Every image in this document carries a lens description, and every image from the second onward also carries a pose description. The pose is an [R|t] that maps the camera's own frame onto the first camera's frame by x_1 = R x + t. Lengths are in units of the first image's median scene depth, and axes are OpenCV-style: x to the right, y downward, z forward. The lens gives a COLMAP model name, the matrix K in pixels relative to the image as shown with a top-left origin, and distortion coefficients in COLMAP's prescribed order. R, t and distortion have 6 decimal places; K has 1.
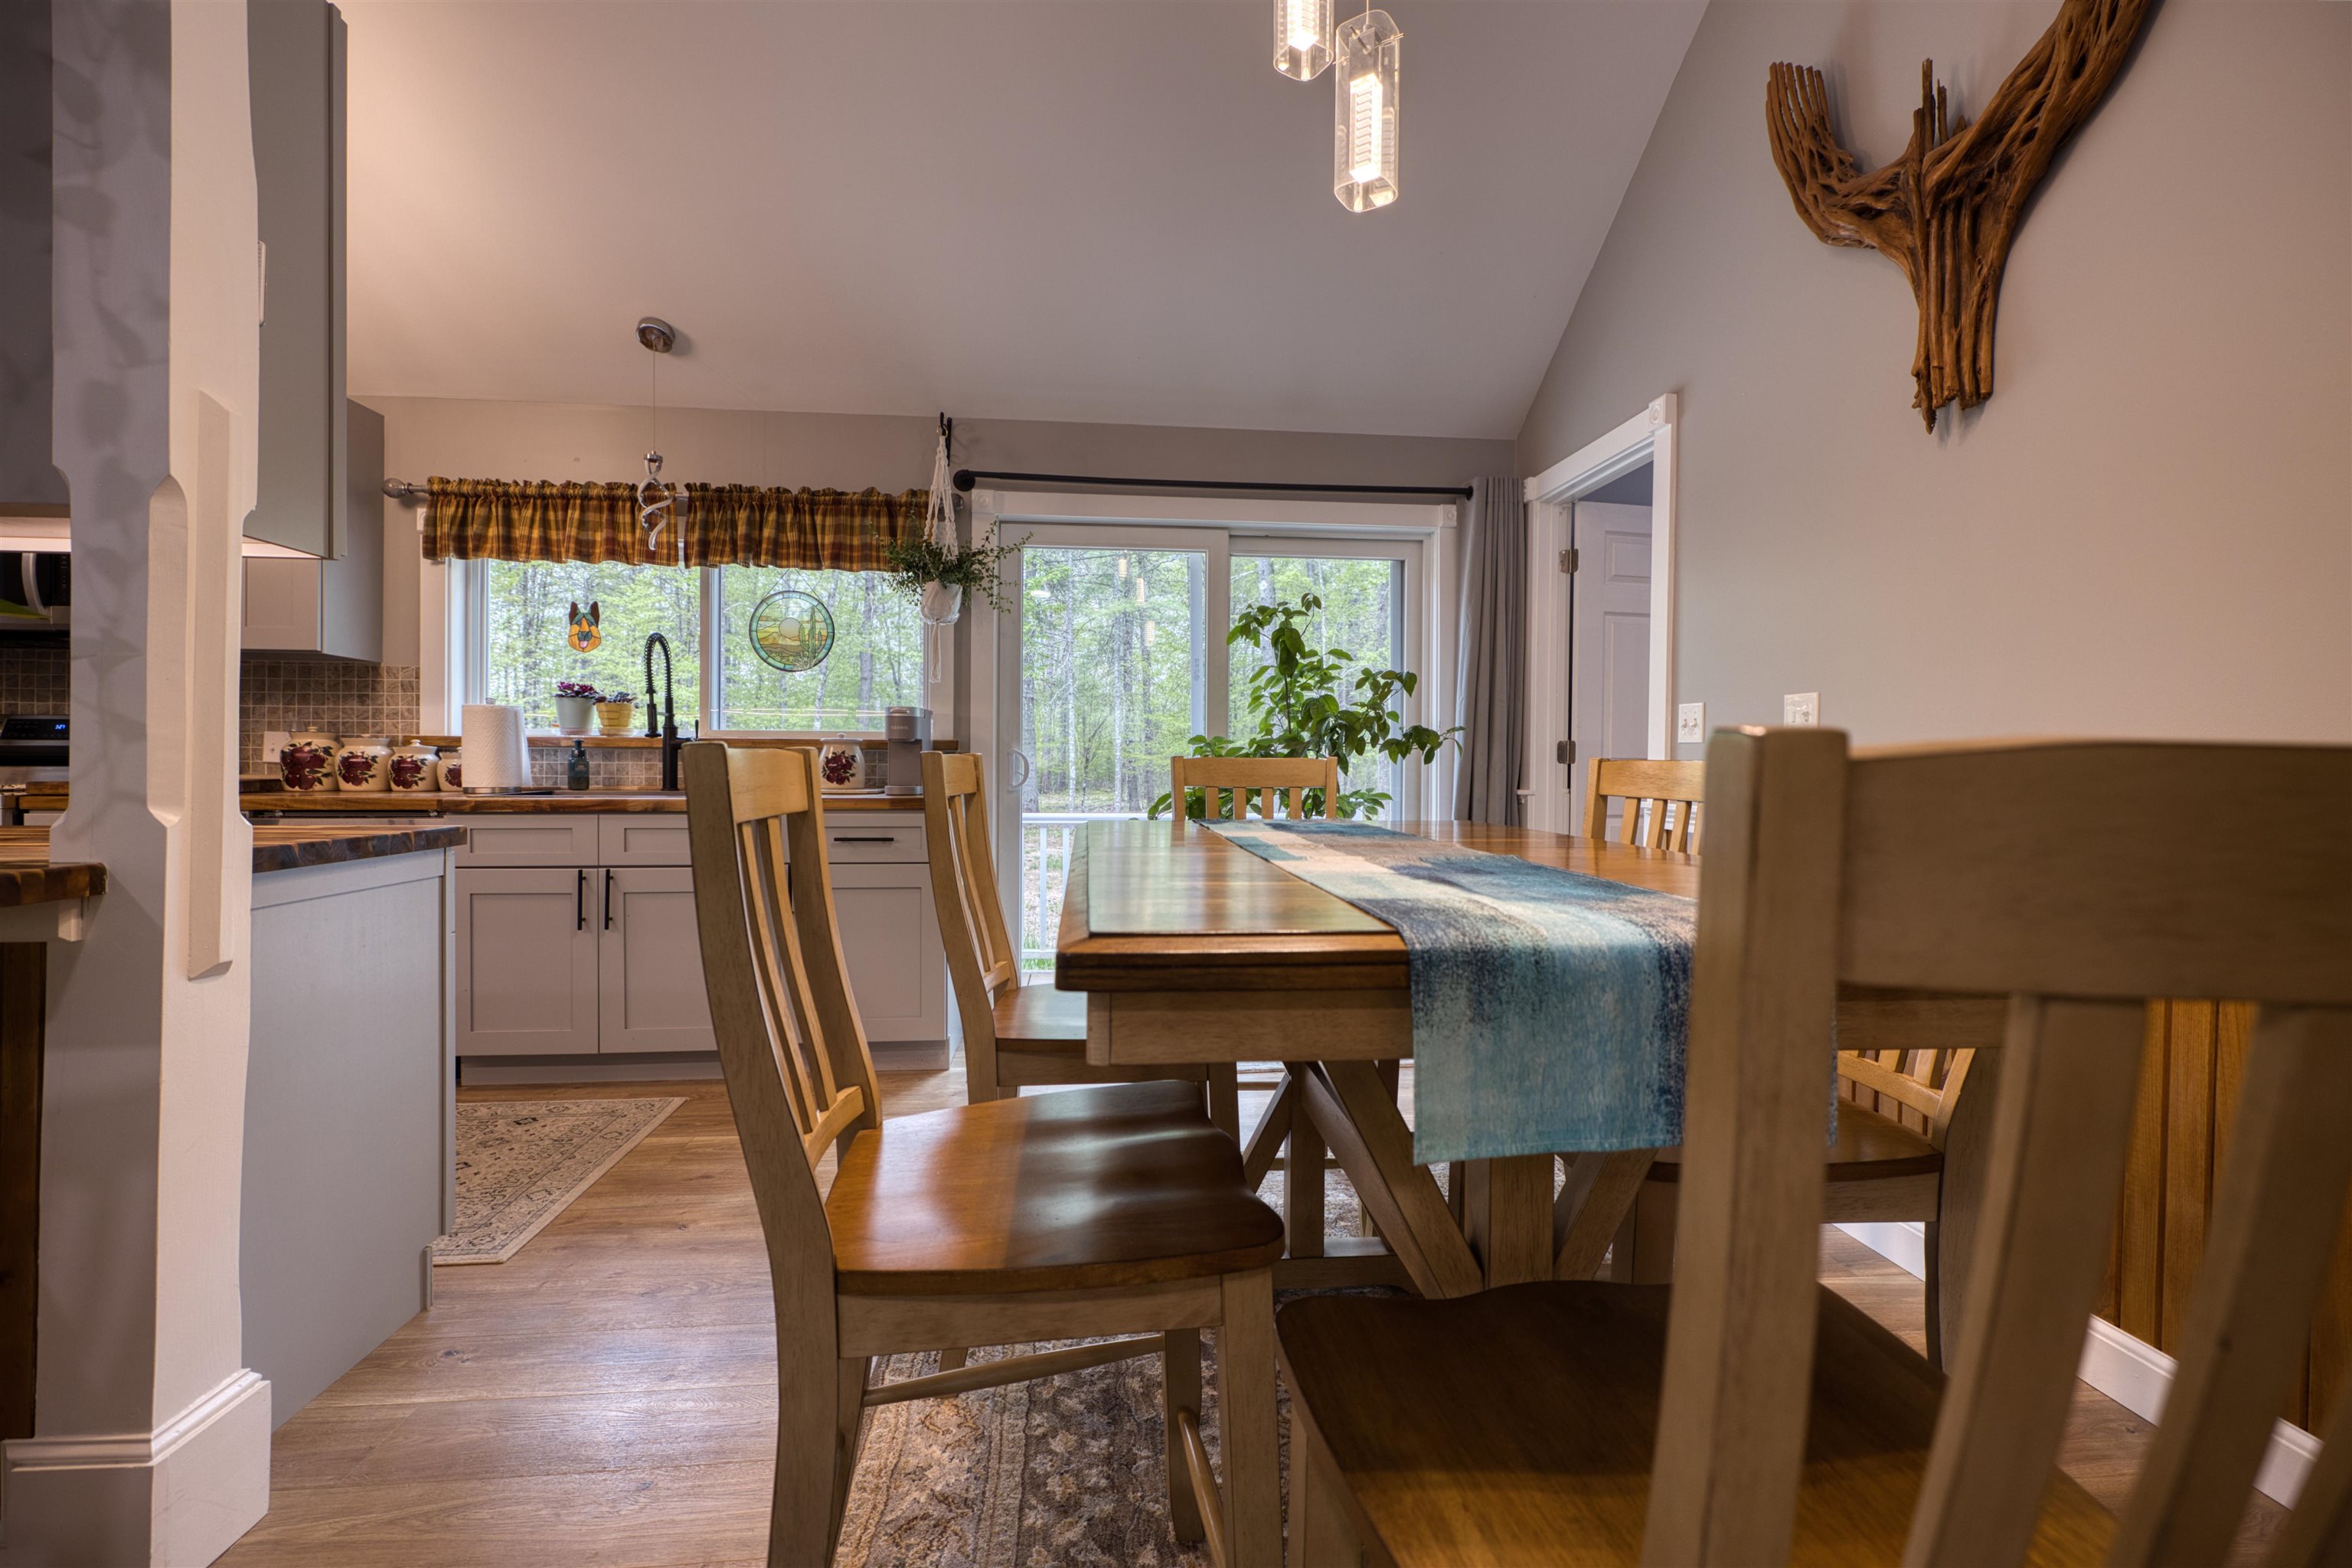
lens RADIAL K [[1018.7, 0, 1189.2], [0, 1018.7, 774.6], [0, 0, 1]] dist [0.001127, 0.000771]
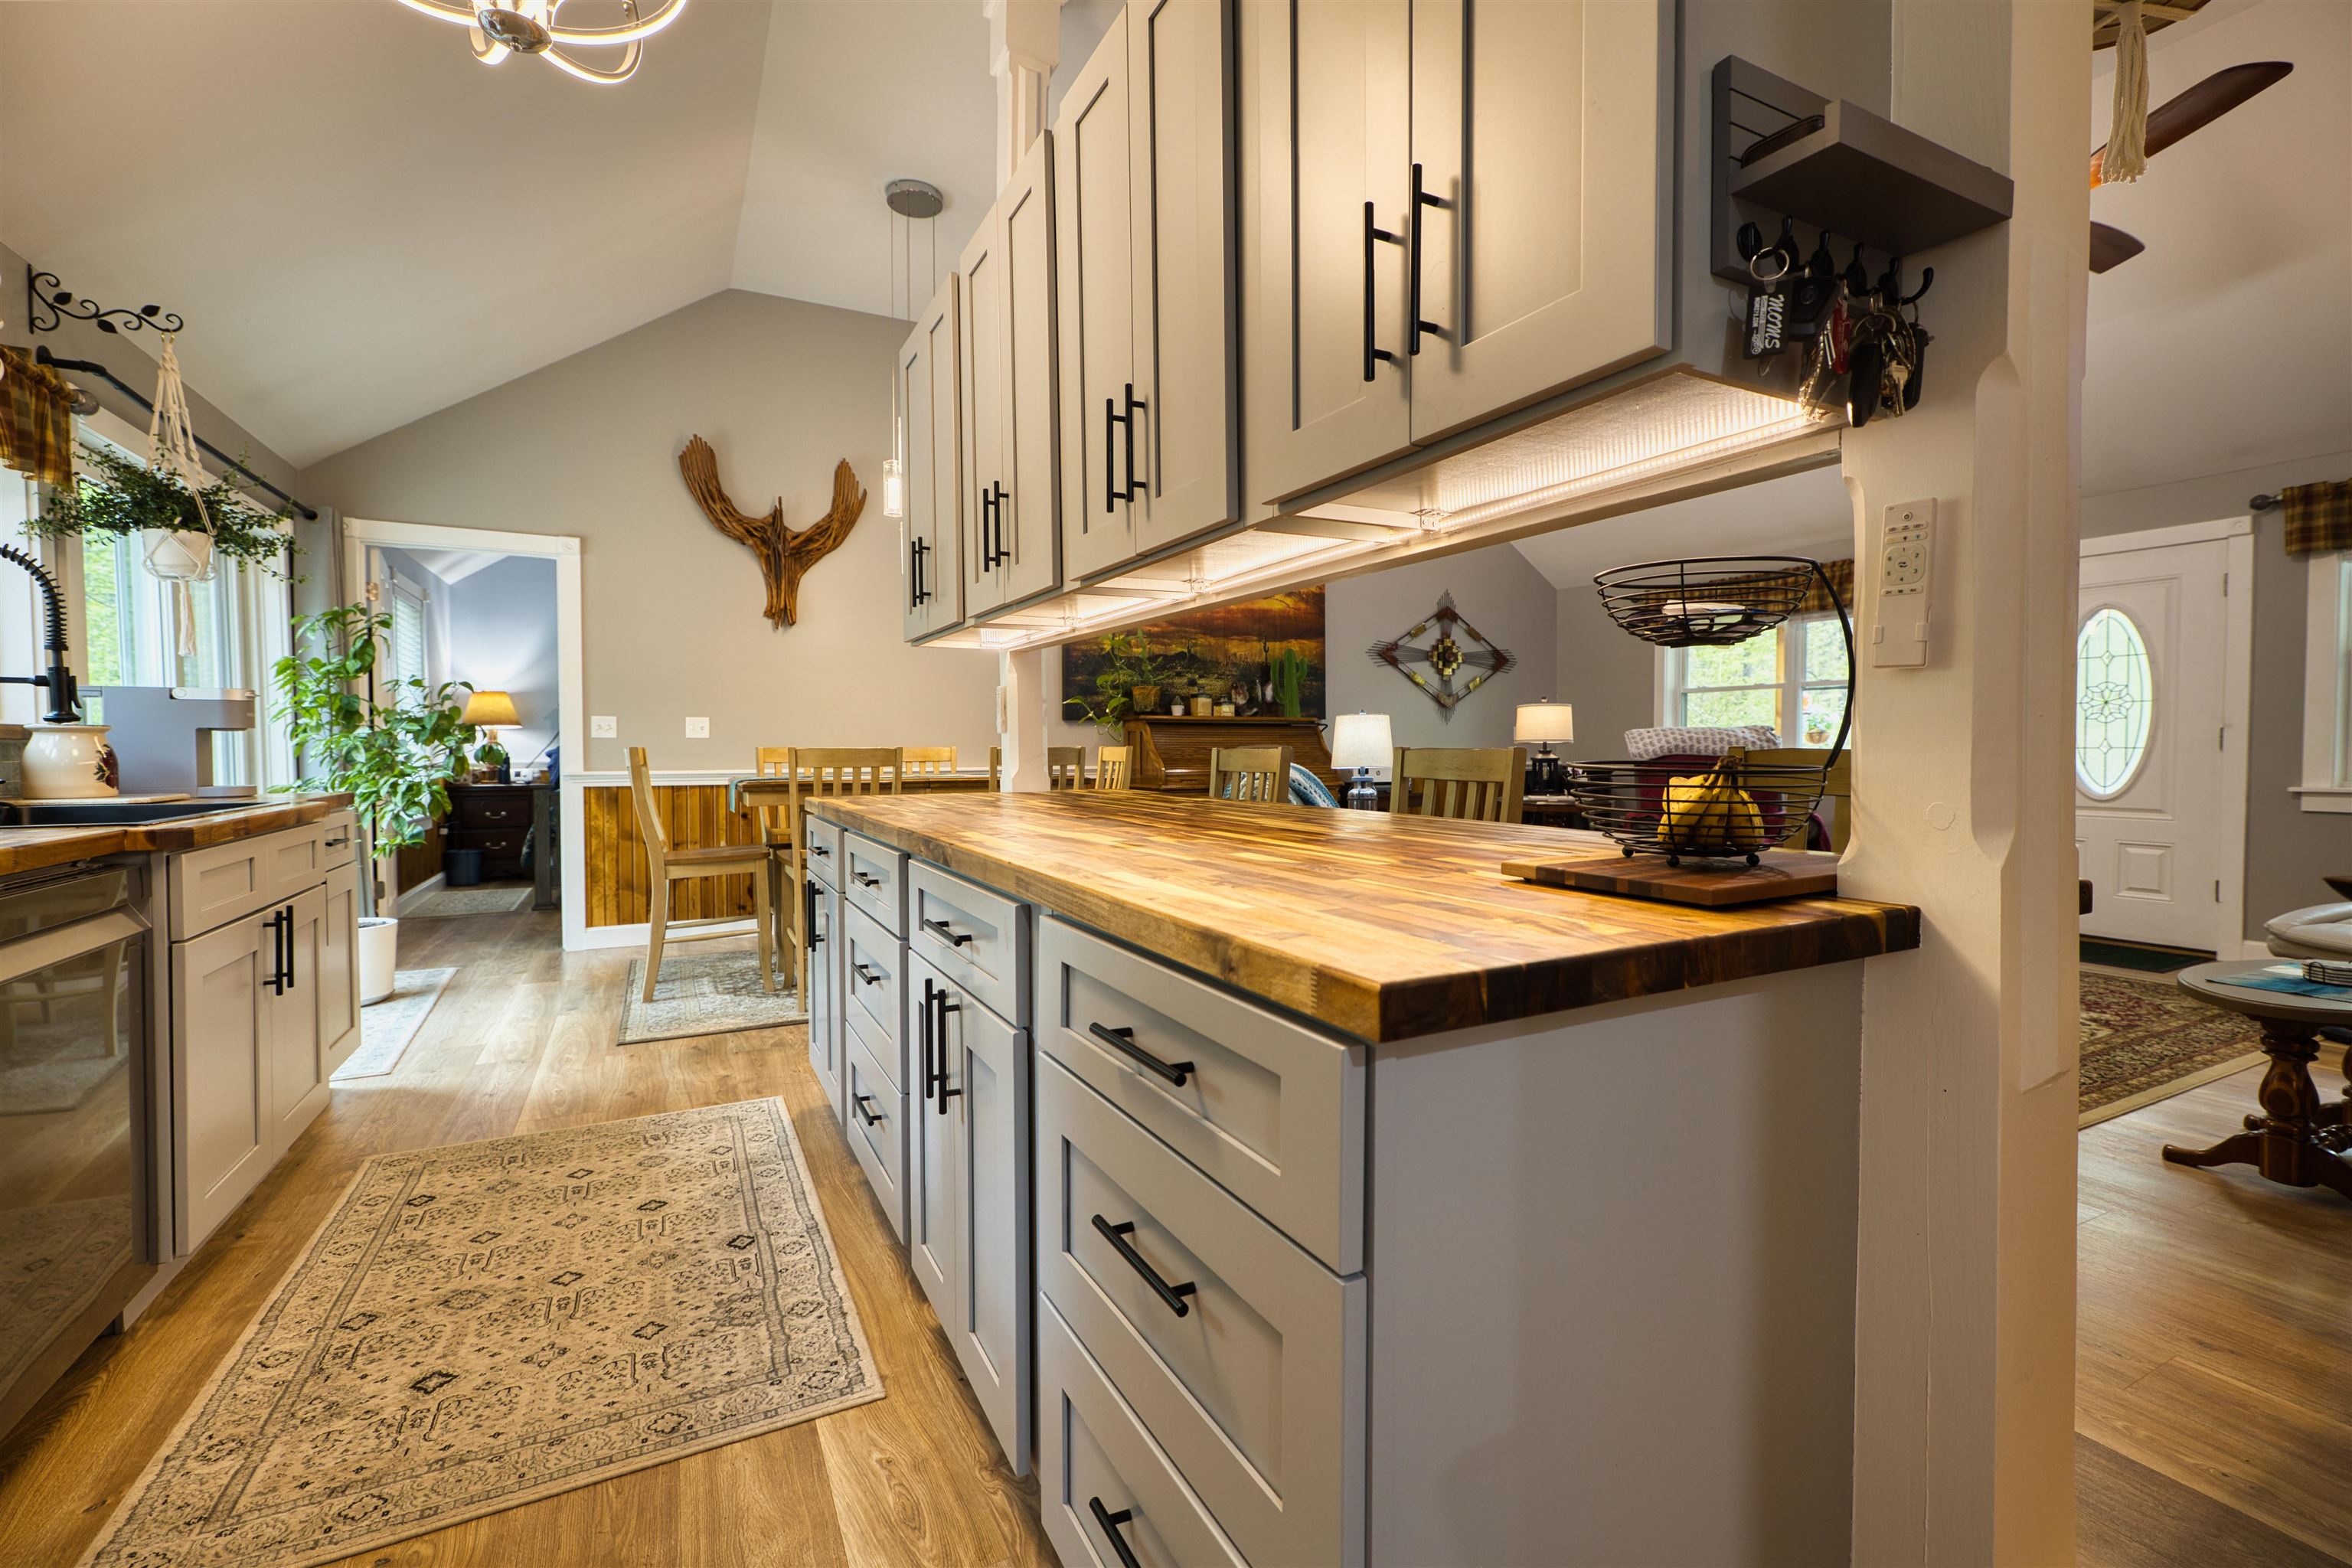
lens RADIAL K [[1018.7, 0, 1189.2], [0, 1018.7, 774.6], [0, 0, 1]] dist [0.001127, 0.000771]
pose [[-0.377785, -0.032339, 0.925328, -1.670868], [0.012769, 0.999113, 0.040130, -0.026092], [-0.925805, 0.026976, -0.377037, 0.748923]]
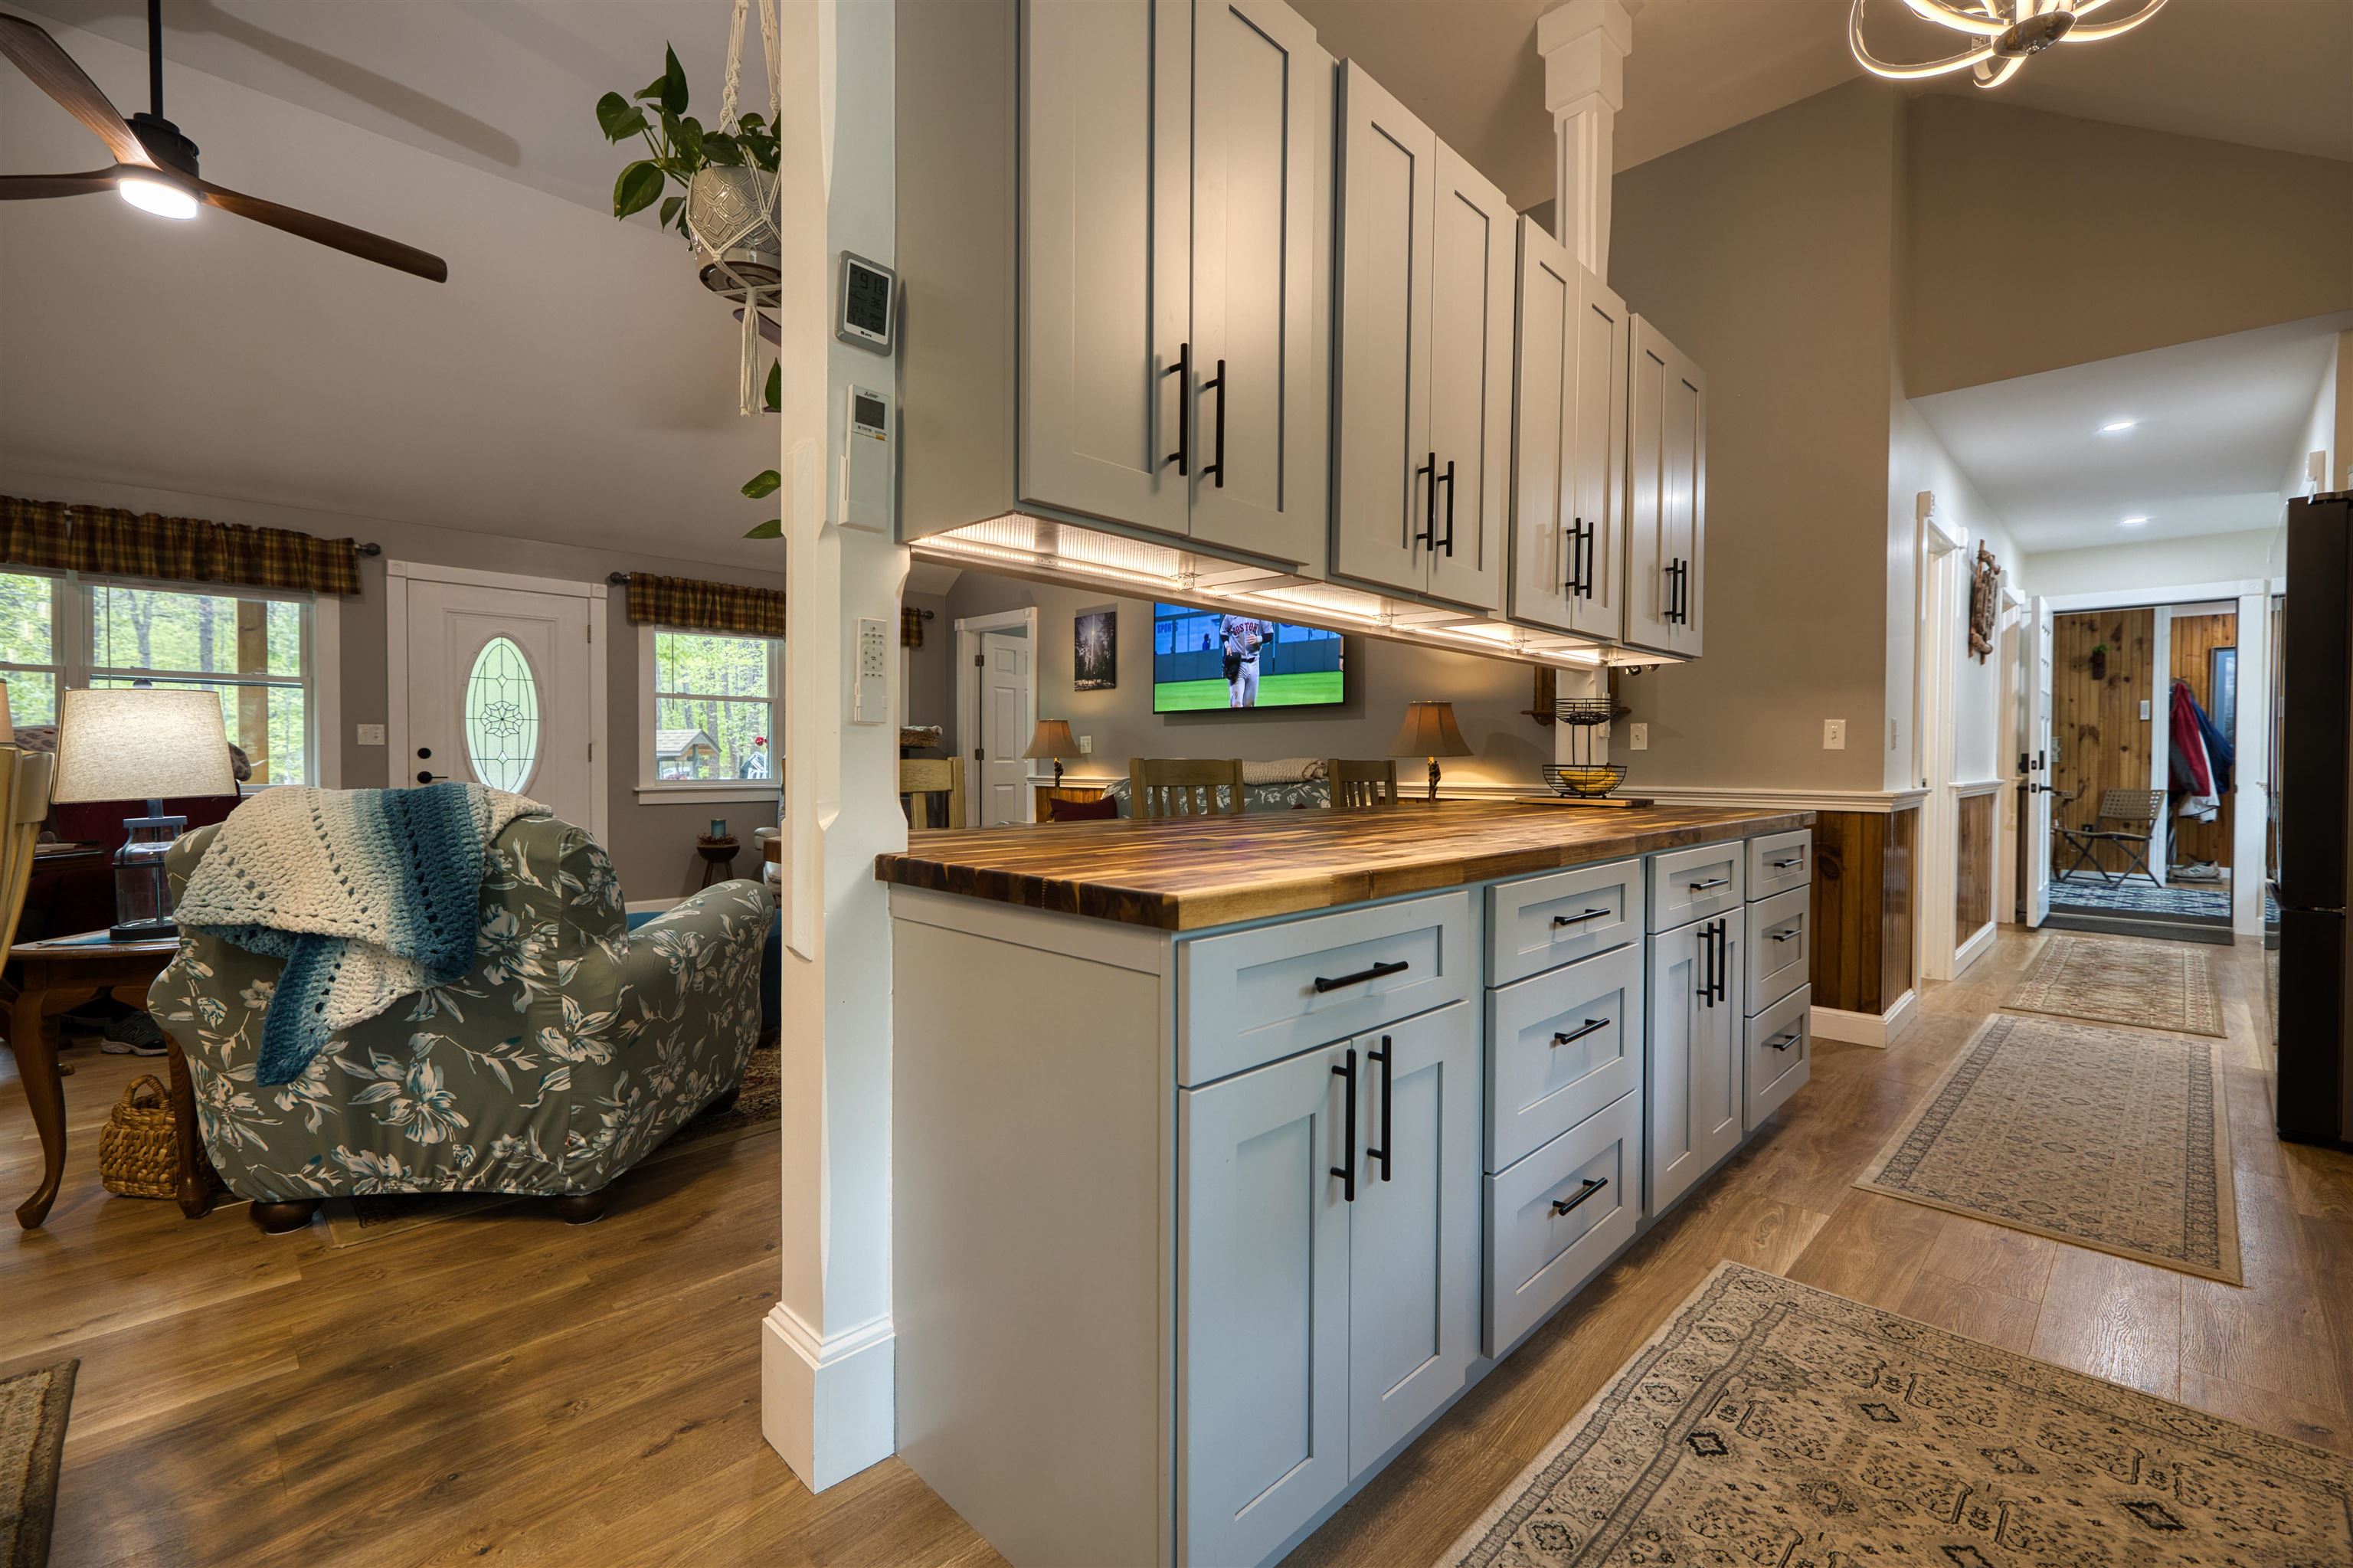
lens RADIAL K [[1013.0, 0, 1177.6], [0, 1013.0, 779.4], [0, 0, 1]] dist [-0.001036, 0.000088]
pose [[-0.766996, -0.000052, -0.641651, -0.280460], [-0.019668, 0.999532, 0.023429, -0.013373], [0.641350, 0.030590, -0.766639, 1.004689]]
